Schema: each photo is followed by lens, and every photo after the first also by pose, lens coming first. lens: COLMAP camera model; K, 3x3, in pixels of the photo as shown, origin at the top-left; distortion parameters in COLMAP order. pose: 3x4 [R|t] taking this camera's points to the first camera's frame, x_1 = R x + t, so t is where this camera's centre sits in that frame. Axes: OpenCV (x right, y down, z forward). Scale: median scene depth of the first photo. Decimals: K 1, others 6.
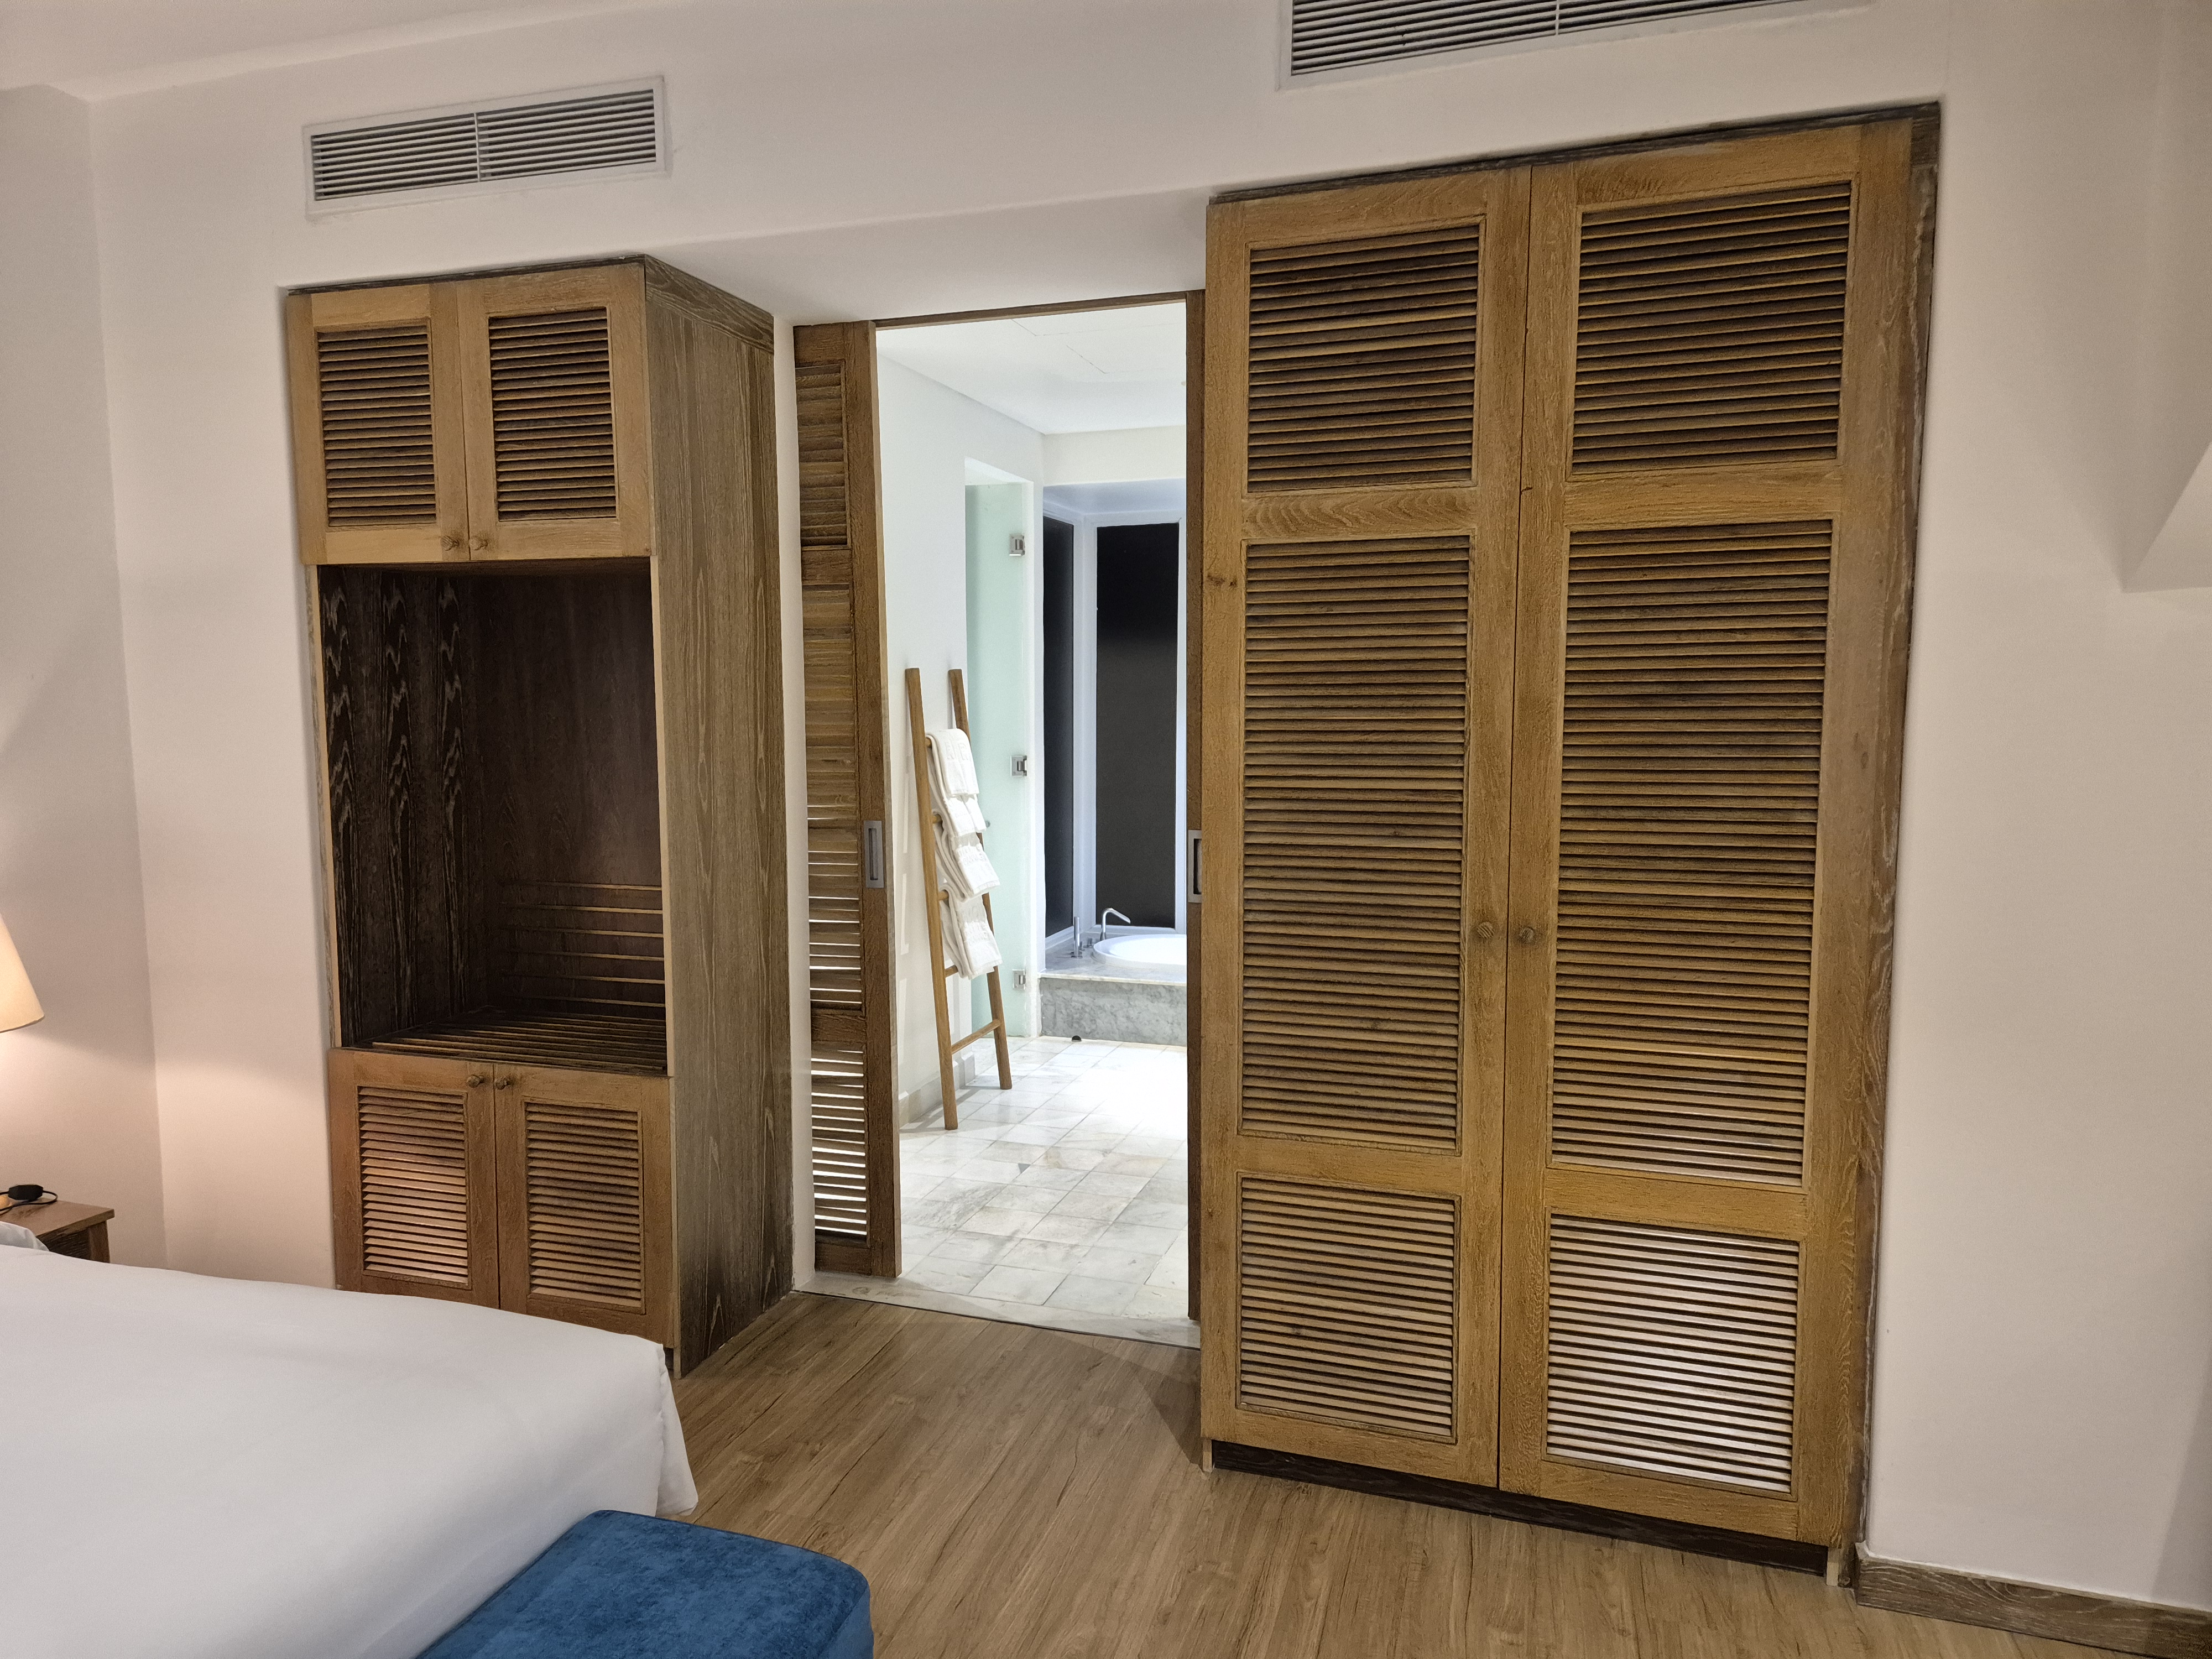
lens RADIAL K [[1489.4, 0, 1051.8], [0, 1489.4, 834.9], [0, 0, 1]] dist [0.078738, -0.063698]
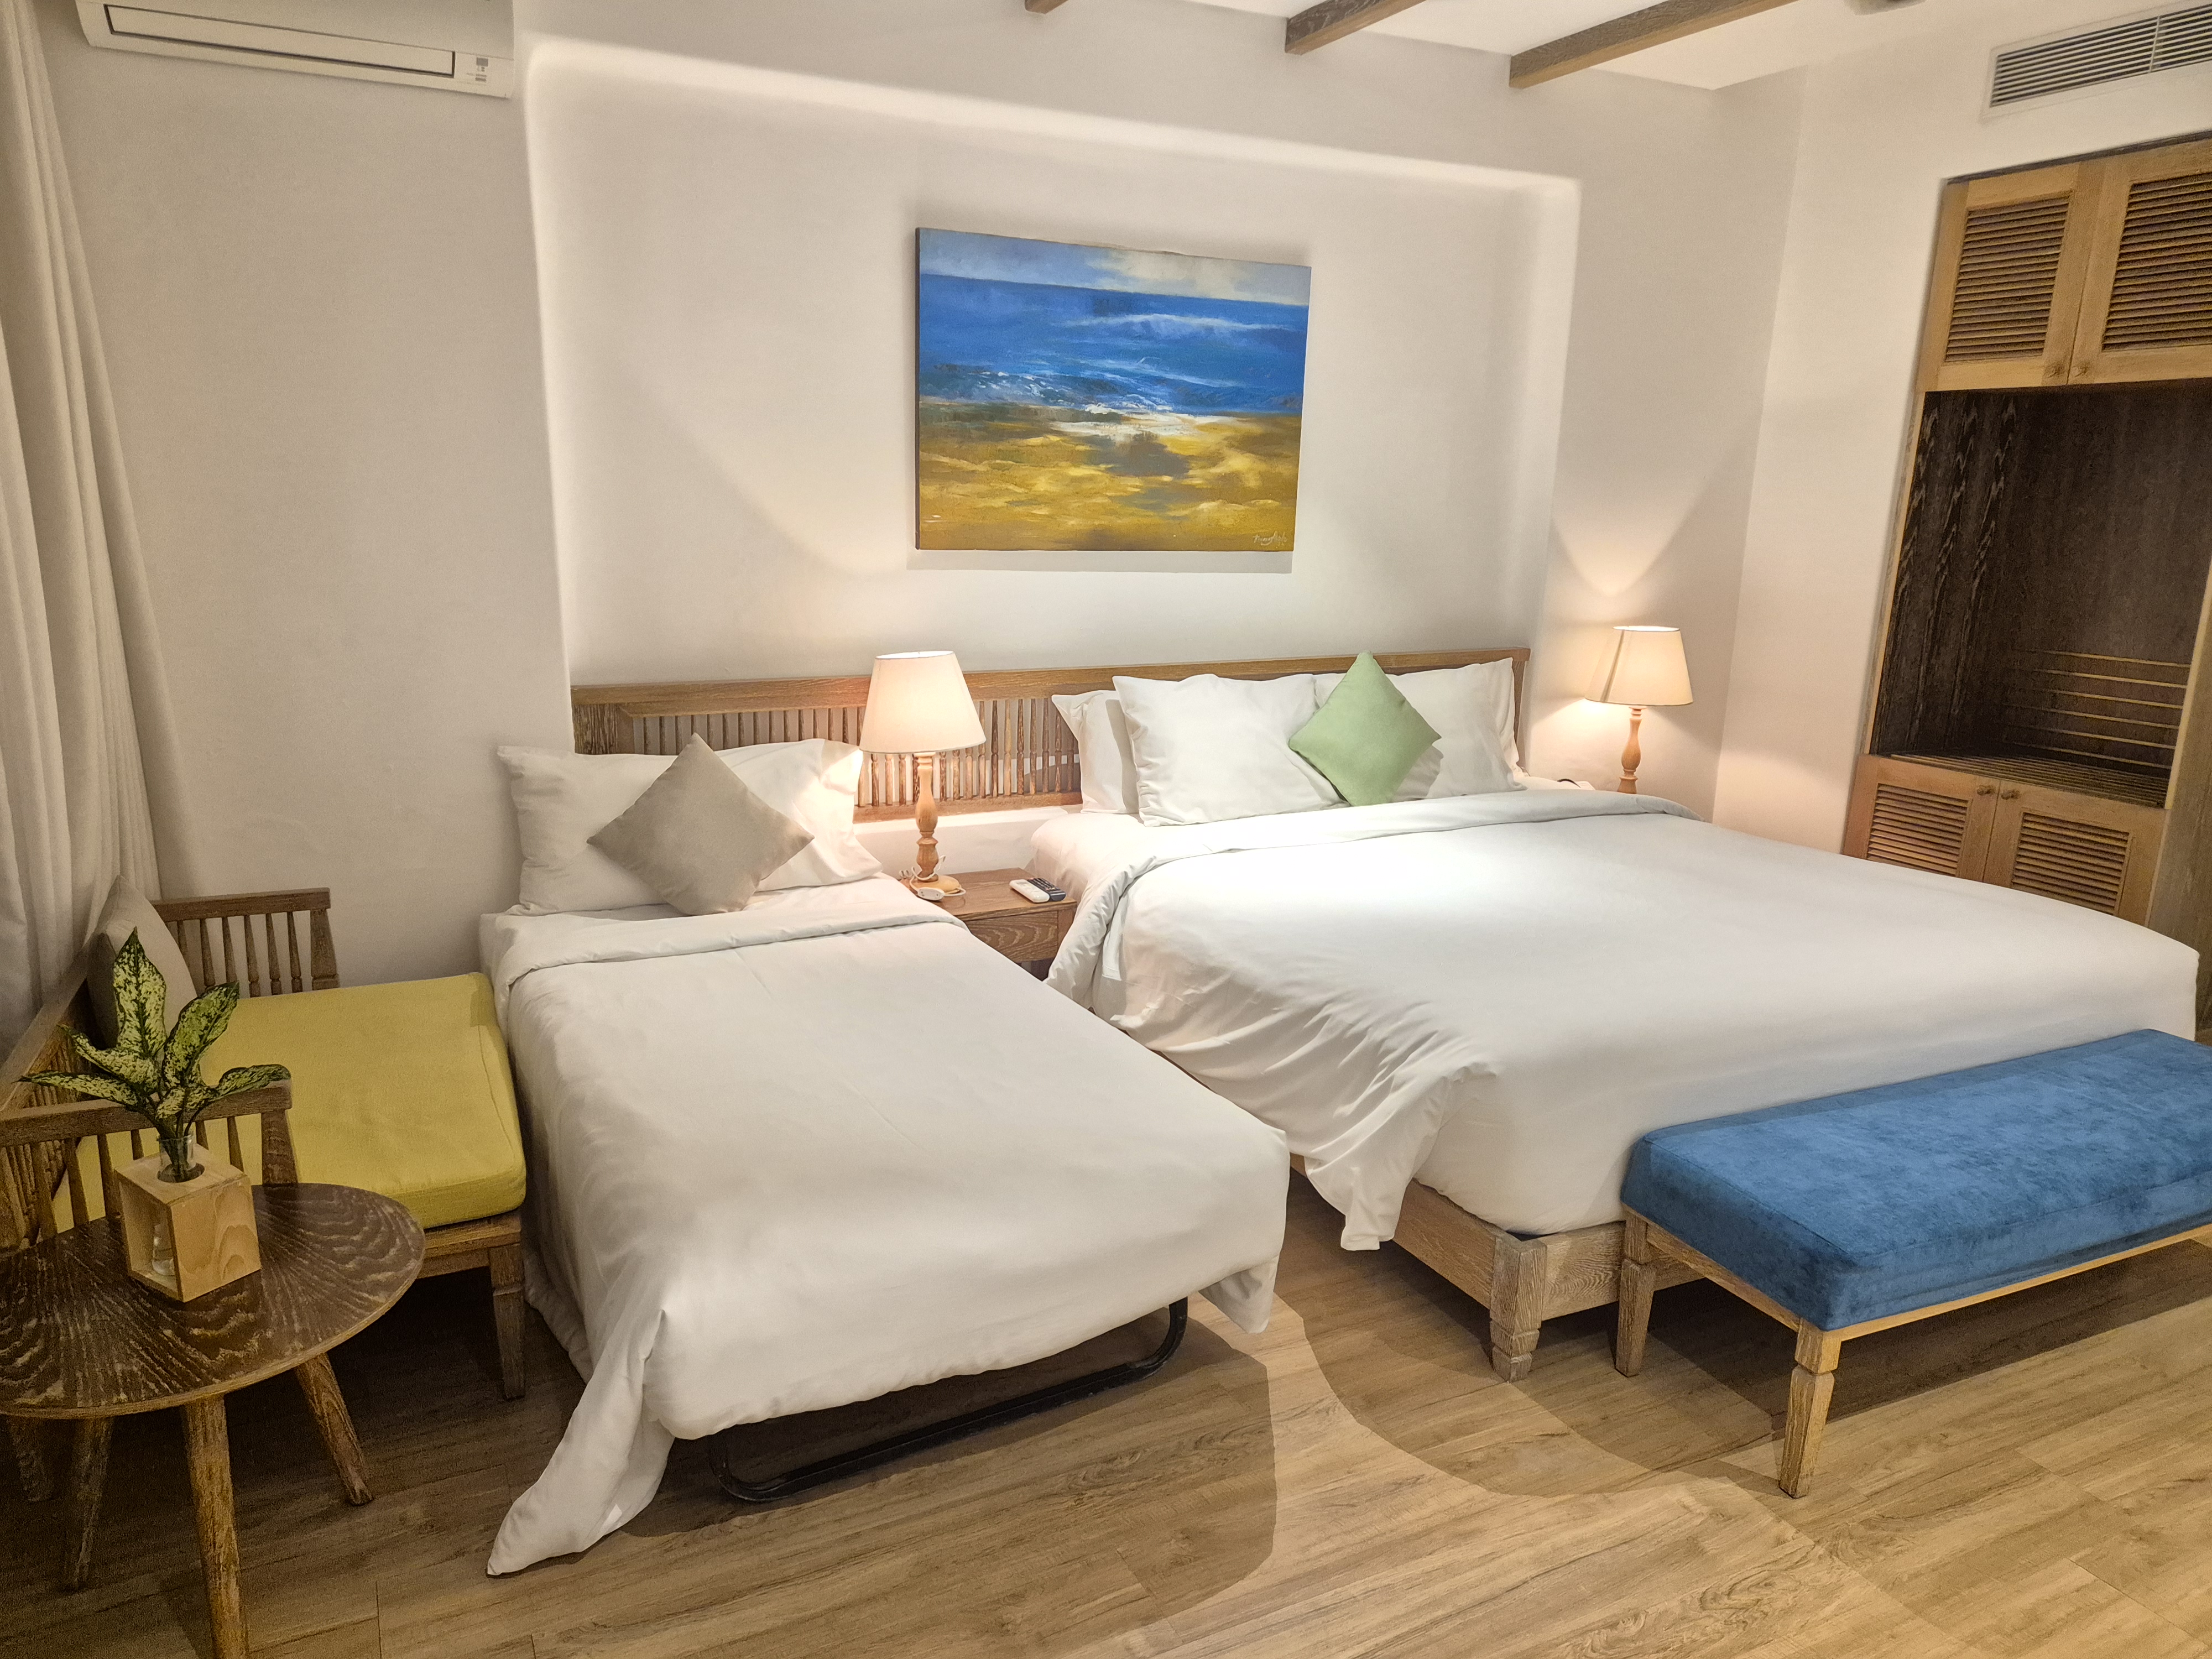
lens RADIAL K [[1489.4, 0, 1039.8], [0, 1489.4, 855.0], [0, 0, 1]] dist [0.078738, -0.063698]
pose [[0.701546, 0.183336, -0.688638, -0.032495], [-0.087397, 0.981180, 0.172184, 0.061504], [0.707245, -0.060610, 0.704366, -0.537169]]
